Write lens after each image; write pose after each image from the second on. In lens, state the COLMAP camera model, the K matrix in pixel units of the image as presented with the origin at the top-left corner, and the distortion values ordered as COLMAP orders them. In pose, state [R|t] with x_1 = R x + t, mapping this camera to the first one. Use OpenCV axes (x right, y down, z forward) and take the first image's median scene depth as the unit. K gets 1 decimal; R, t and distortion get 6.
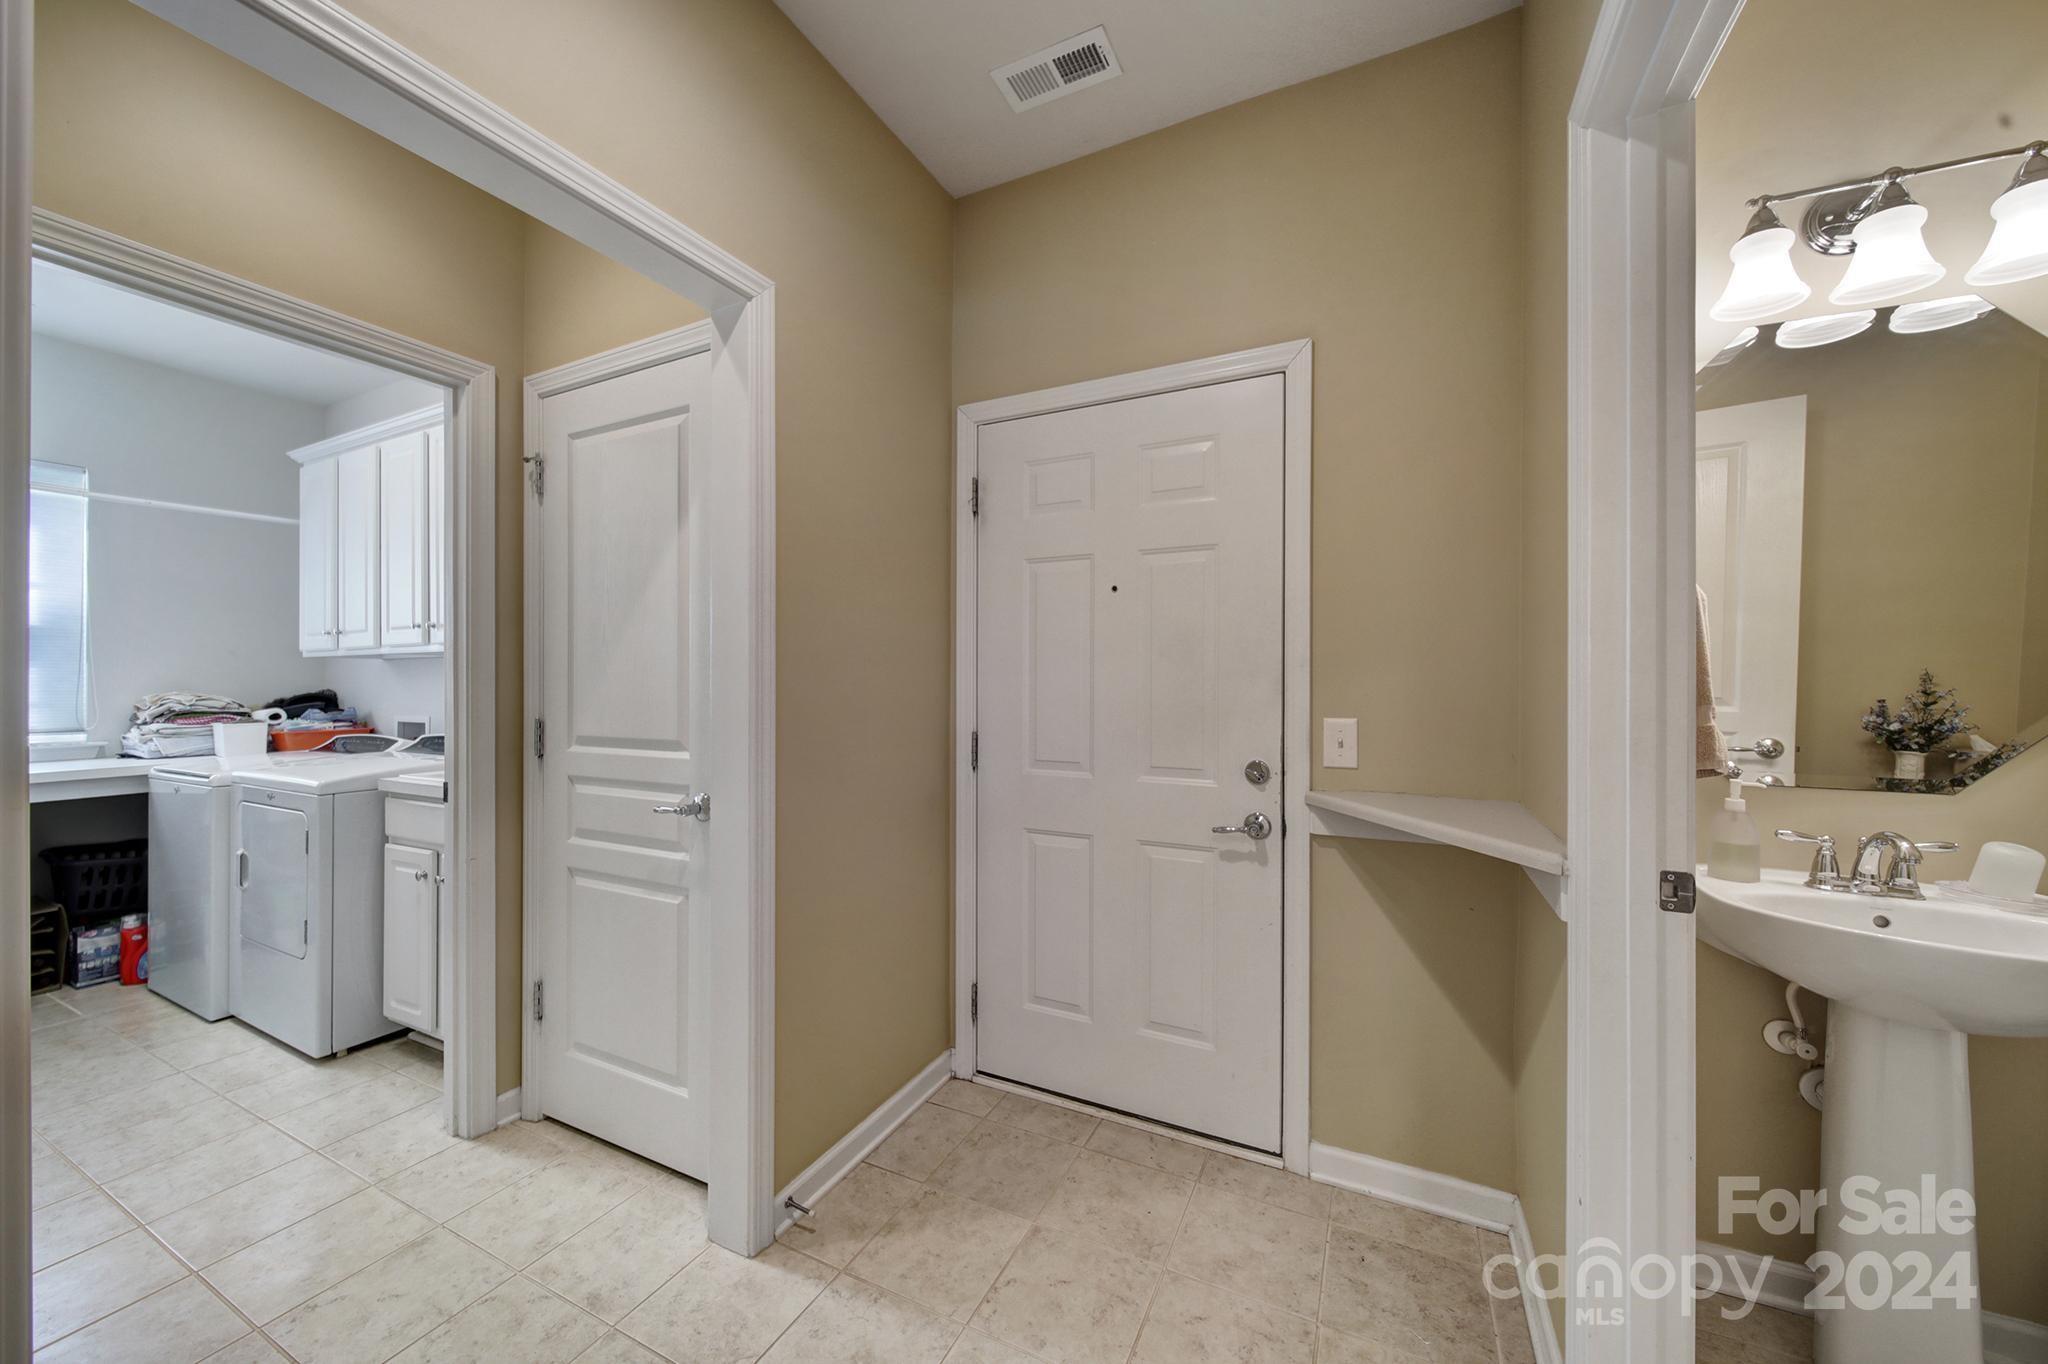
lens RADIAL K [[728.5, 0, 1031.8], [0, 728.5, 684.5], [0, 0, 1]] dist [-0.001178, -0.000304]
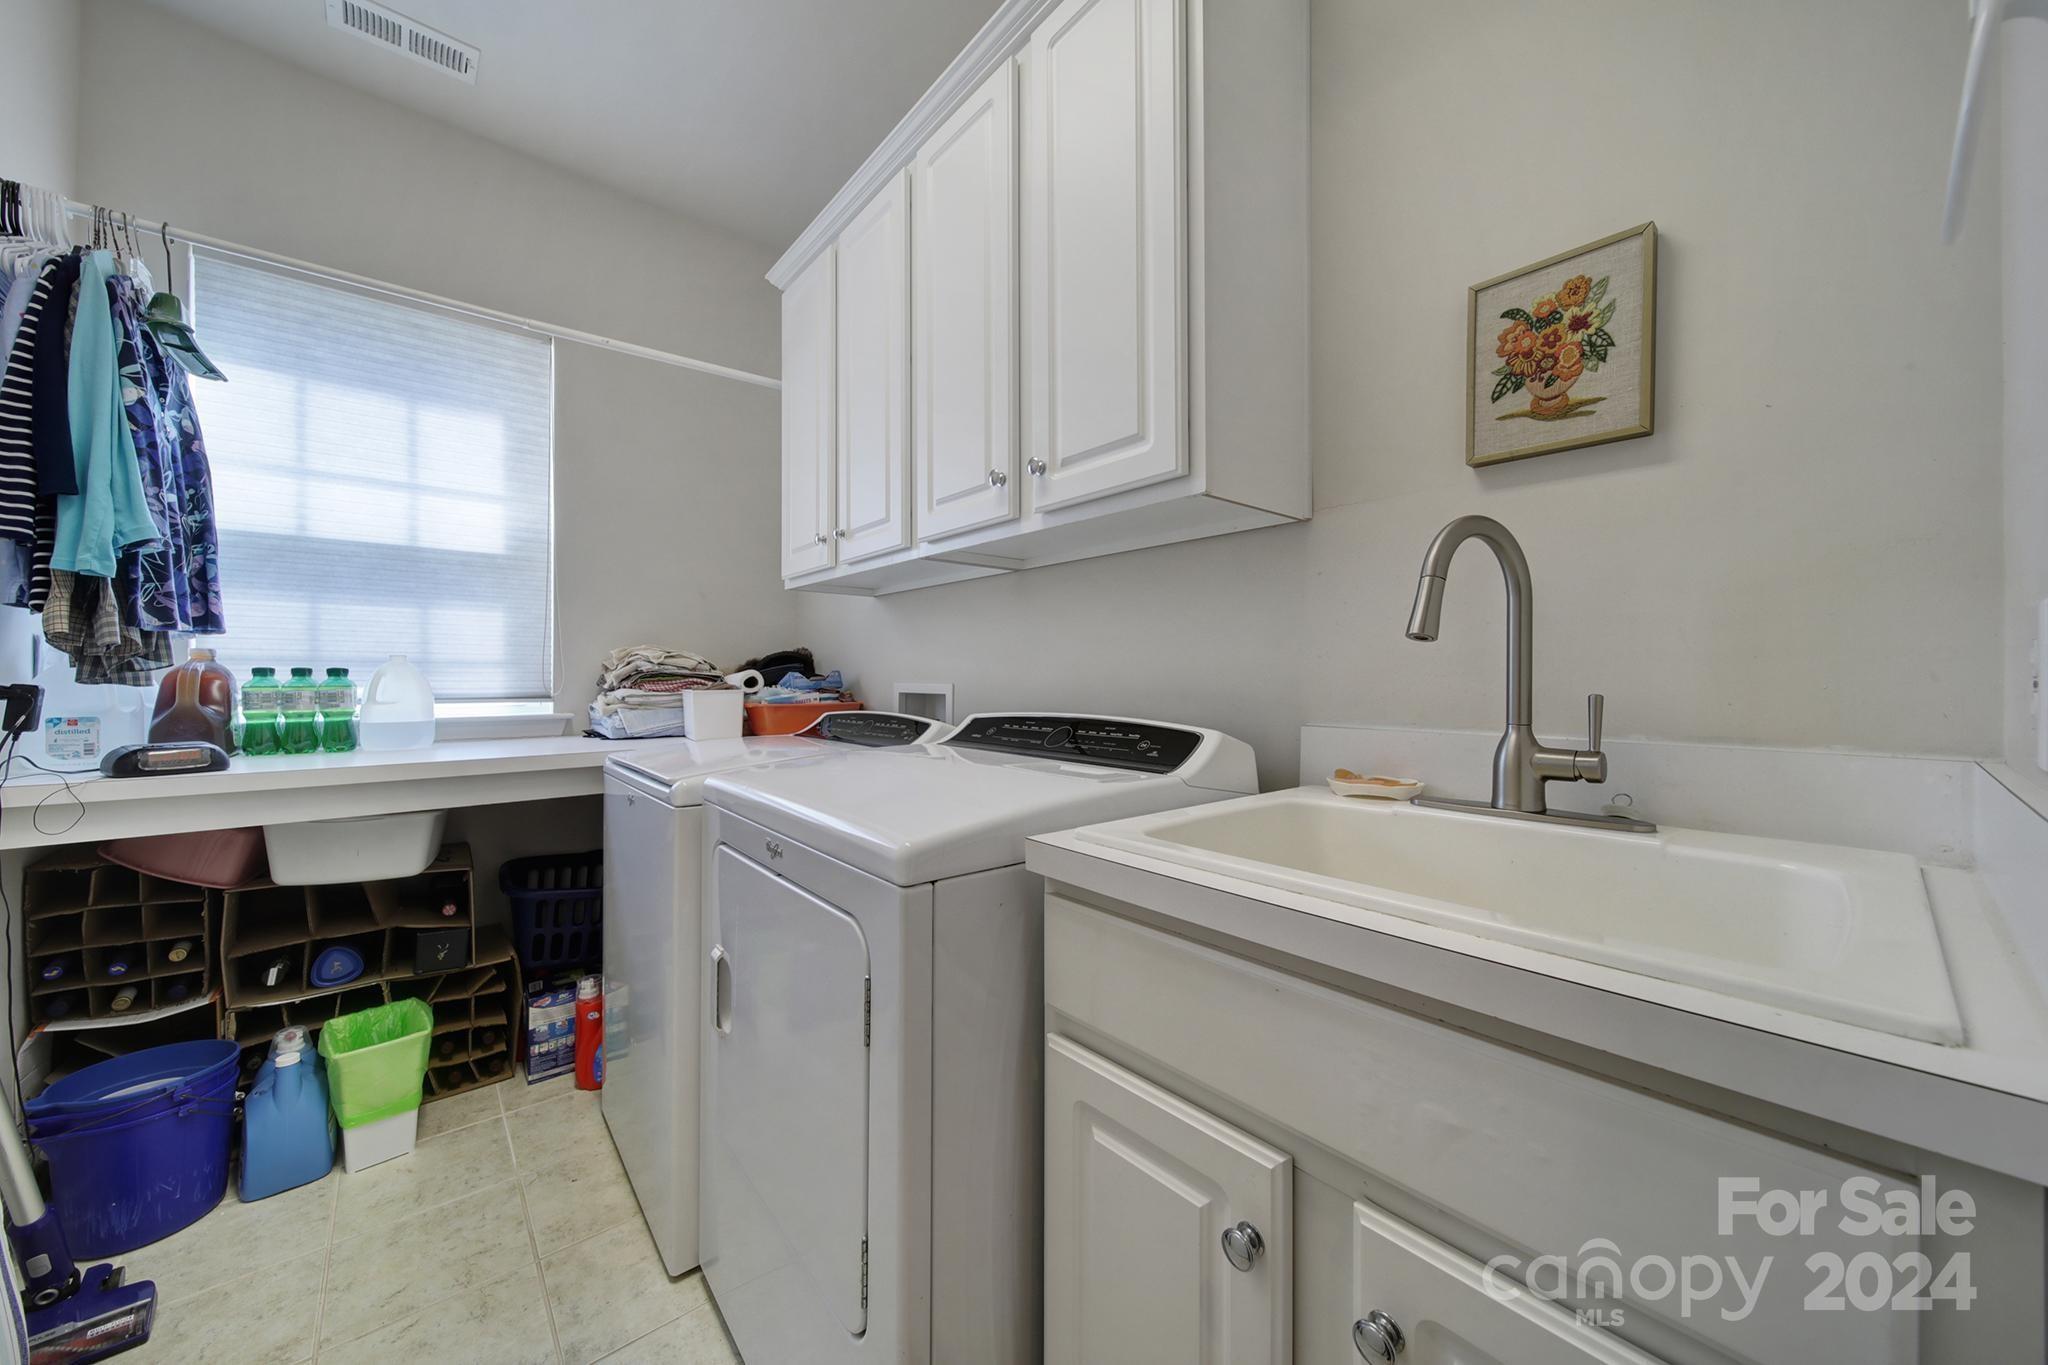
lens RADIAL K [[728.5, 0, 1037.0], [0, 728.5, 683.7], [0, 0, 1]] dist [-0.001178, -0.000304]
pose [[0.920761, 0.008227, -0.390041, -0.570208], [-0.005806, 0.999956, 0.007384, 0.041710], [0.390085, -0.004534, 0.920768, 0.516047]]
